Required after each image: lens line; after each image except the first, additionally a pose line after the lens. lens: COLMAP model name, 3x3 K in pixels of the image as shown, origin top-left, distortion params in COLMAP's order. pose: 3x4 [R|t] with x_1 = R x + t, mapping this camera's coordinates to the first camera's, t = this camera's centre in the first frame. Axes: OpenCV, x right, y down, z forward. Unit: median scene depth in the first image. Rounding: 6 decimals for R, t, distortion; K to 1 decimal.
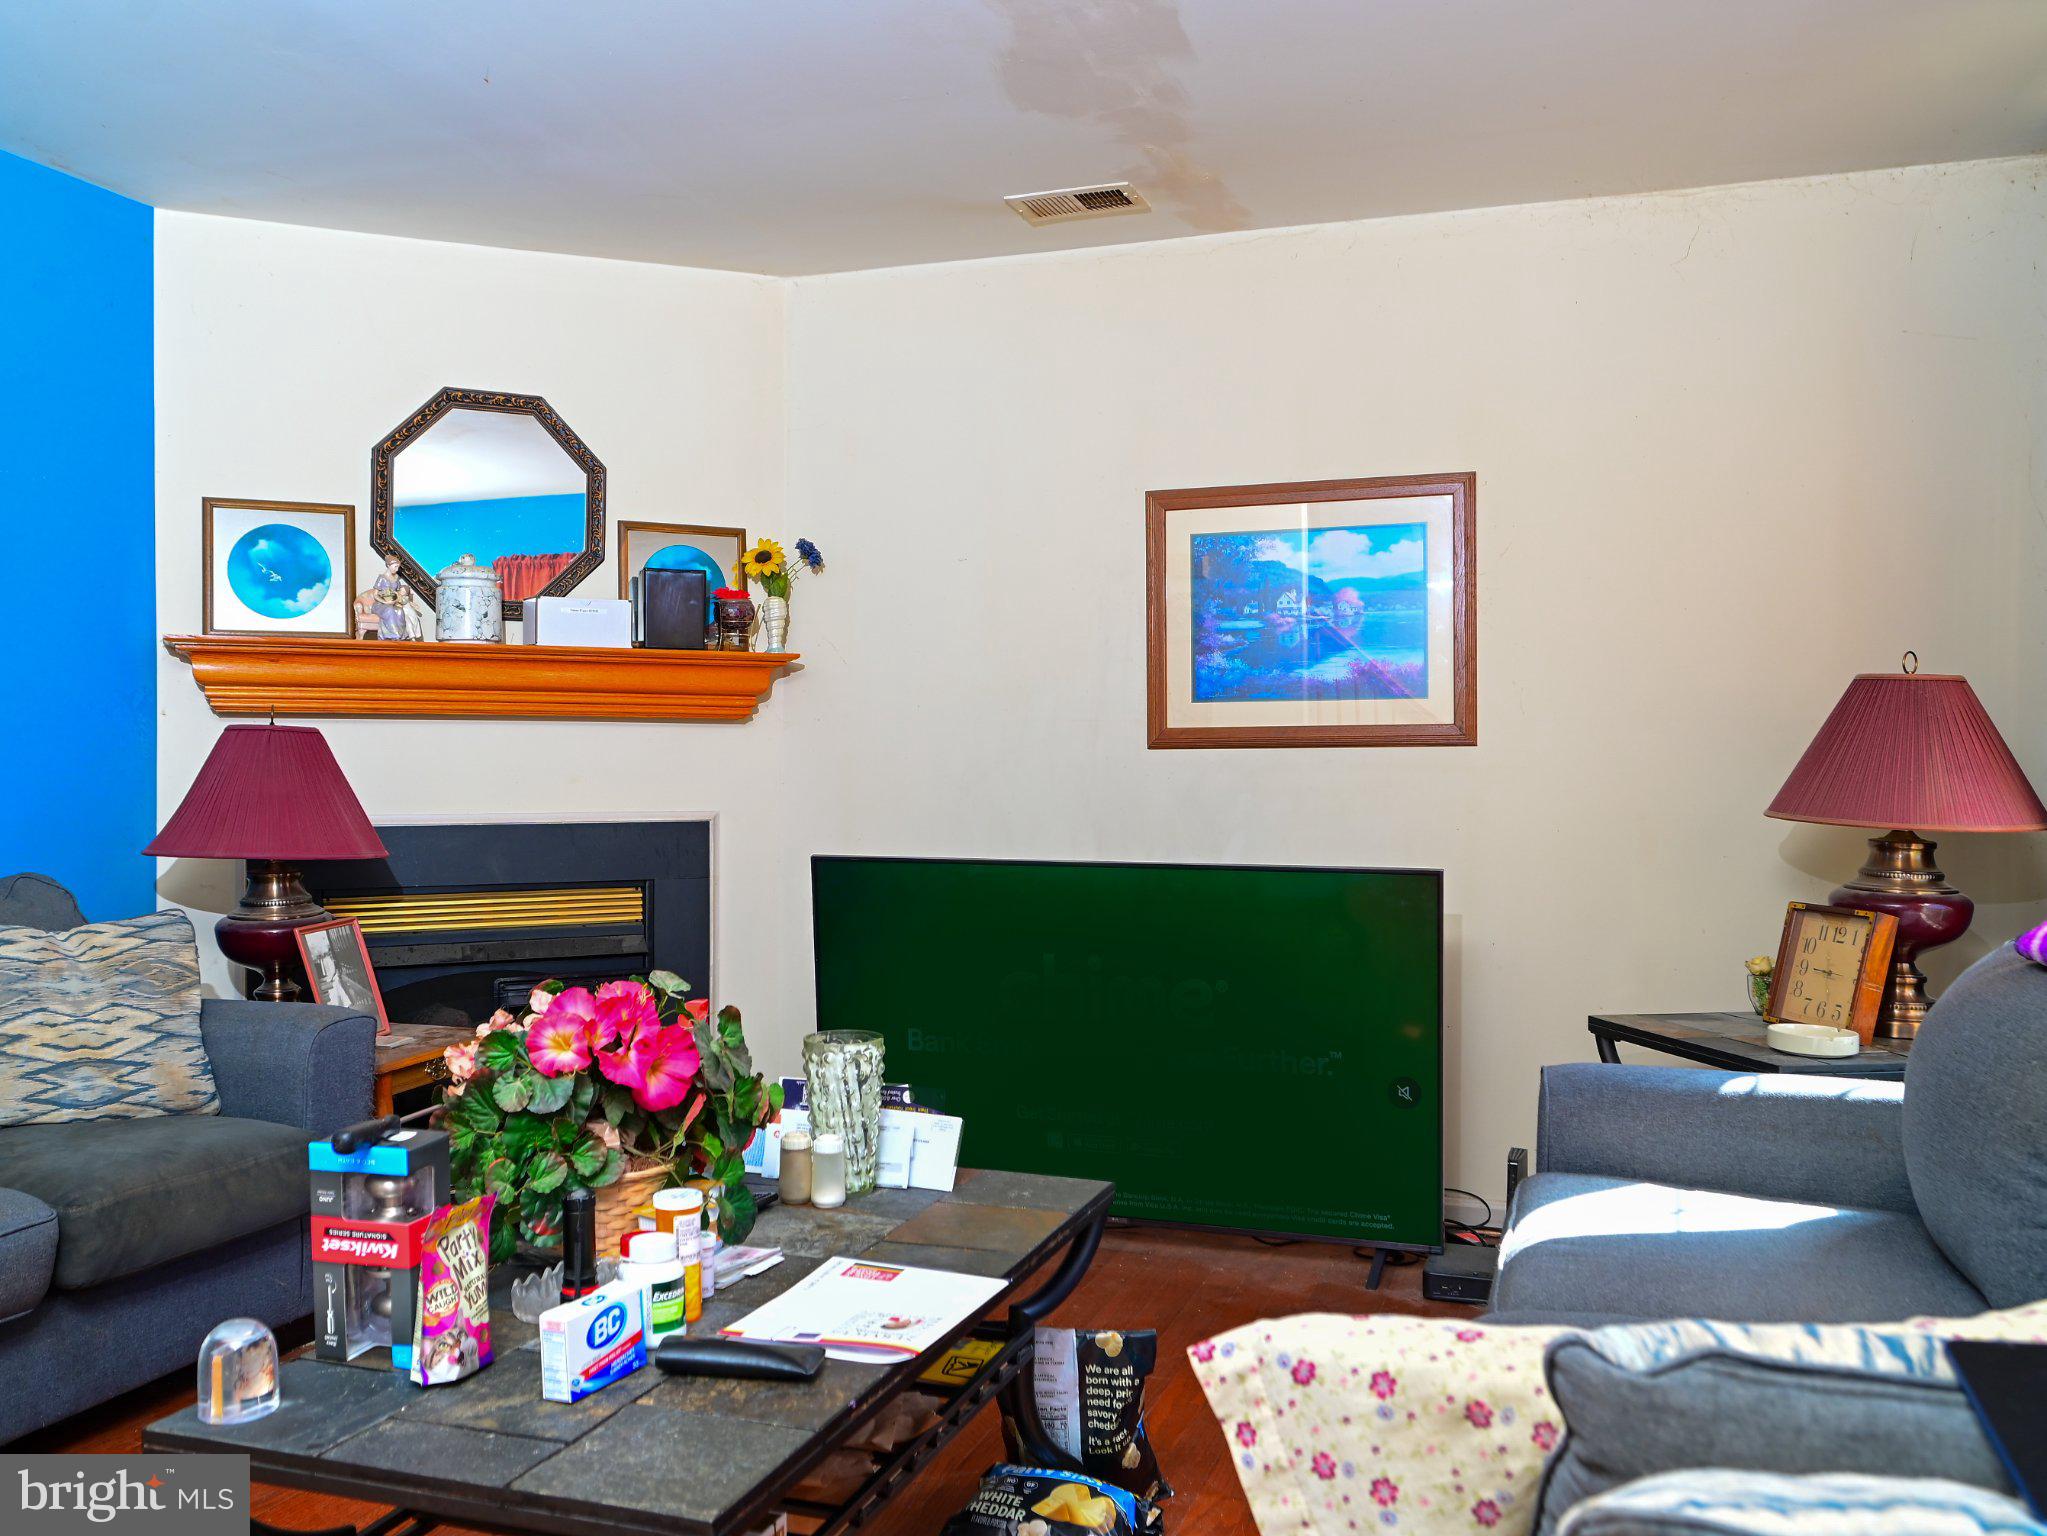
lens RADIAL K [[1730.0, 0, 986.4], [0, 1730.0, 767.3], [0, 0, 1]] dist [0.005299, -0.006917]
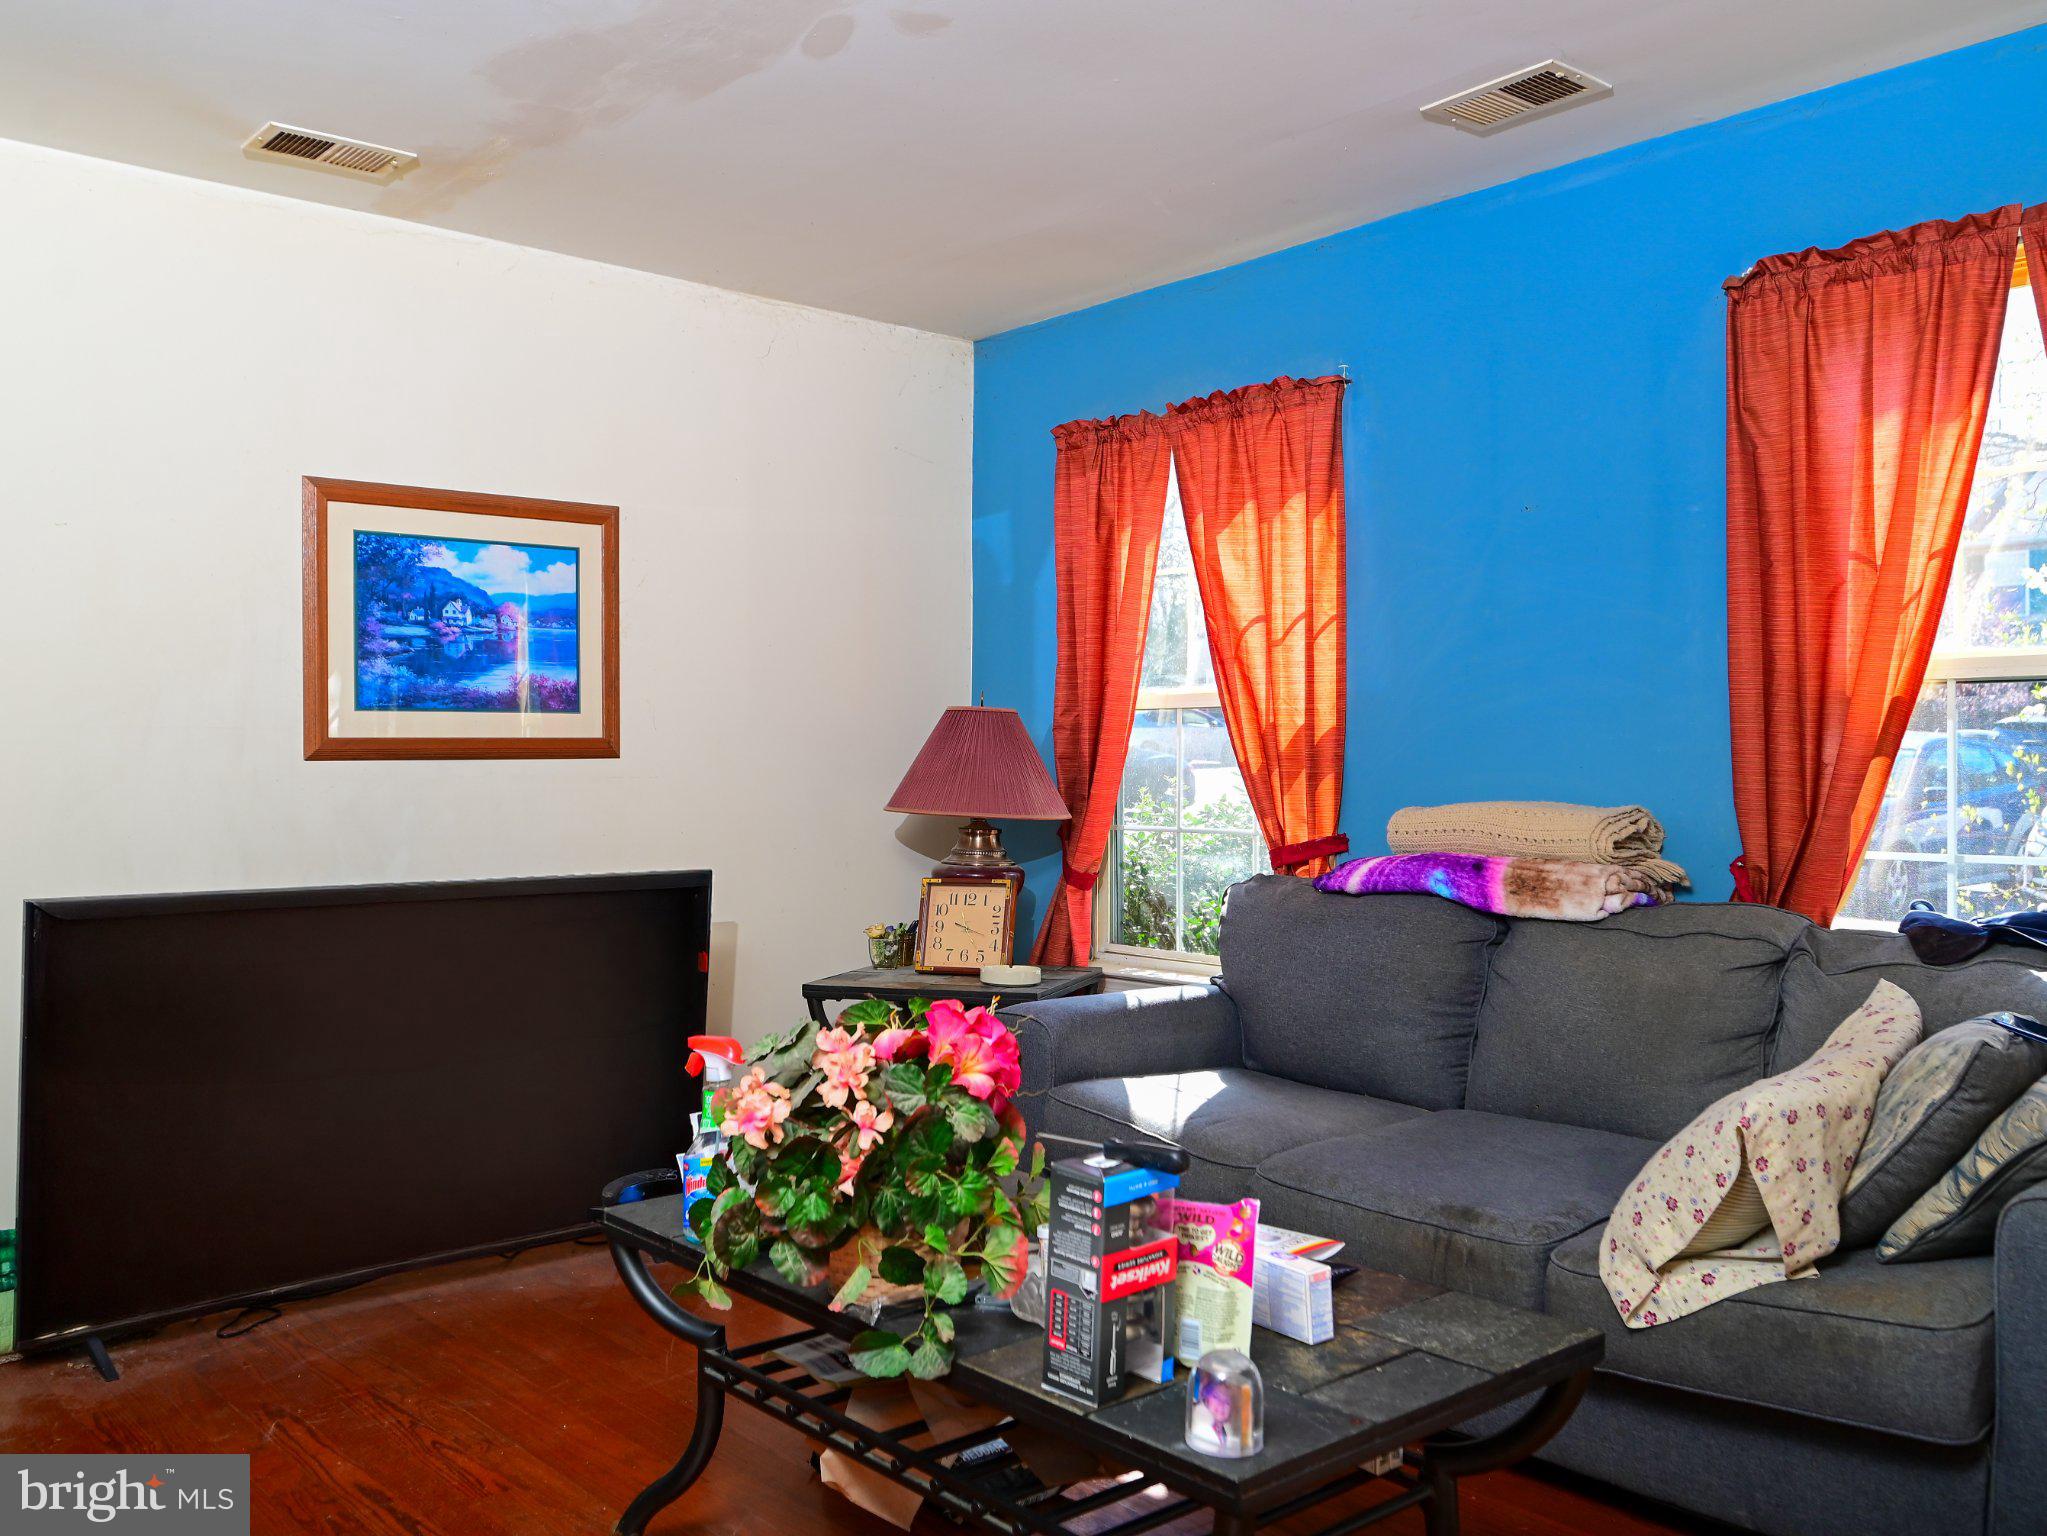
lens RADIAL K [[1730.0, 0, 986.4], [0, 1730.0, 767.3], [0, 0, 1]] dist [0.005299, -0.006917]
pose [[0.504235, -0.003090, 0.863561, -0.532887], [0.007159, 0.999974, -0.000602, -0.004168], [-0.863537, 0.006485, 0.504244, 0.246077]]
